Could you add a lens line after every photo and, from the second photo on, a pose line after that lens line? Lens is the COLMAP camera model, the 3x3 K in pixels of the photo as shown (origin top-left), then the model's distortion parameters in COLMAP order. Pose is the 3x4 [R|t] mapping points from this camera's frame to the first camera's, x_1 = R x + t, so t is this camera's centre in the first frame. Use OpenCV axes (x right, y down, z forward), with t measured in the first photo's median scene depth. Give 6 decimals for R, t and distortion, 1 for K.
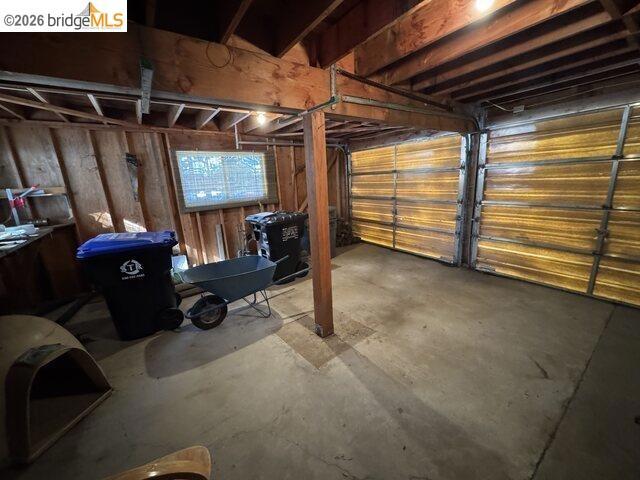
lens RADIAL K [[252.2, 0, 321.5], [0, 252.2, 236.5], [0, 0, 1]] dist [-0.008656, -0.000023]
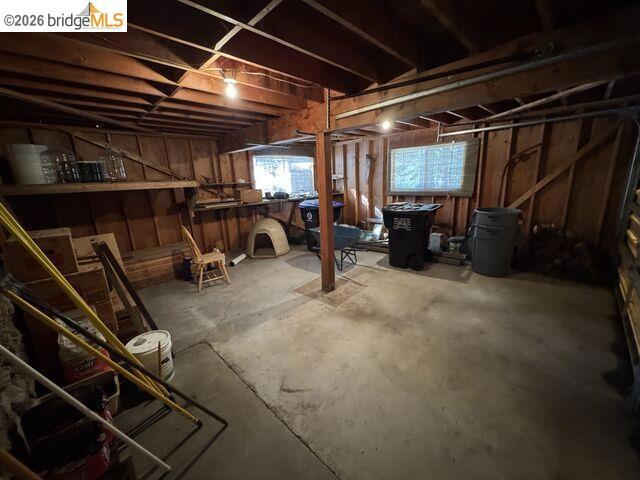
lens RADIAL K [[252.2, 0, 321.1], [0, 252.2, 239.2], [0, 0, 1]] dist [-0.008656, -0.000023]
pose [[0.185733, 0.278780, -0.942223, 1.084989], [-0.193532, 0.950504, 0.243081, -0.186741], [0.963353, 0.137203, 0.230493, 0.524028]]
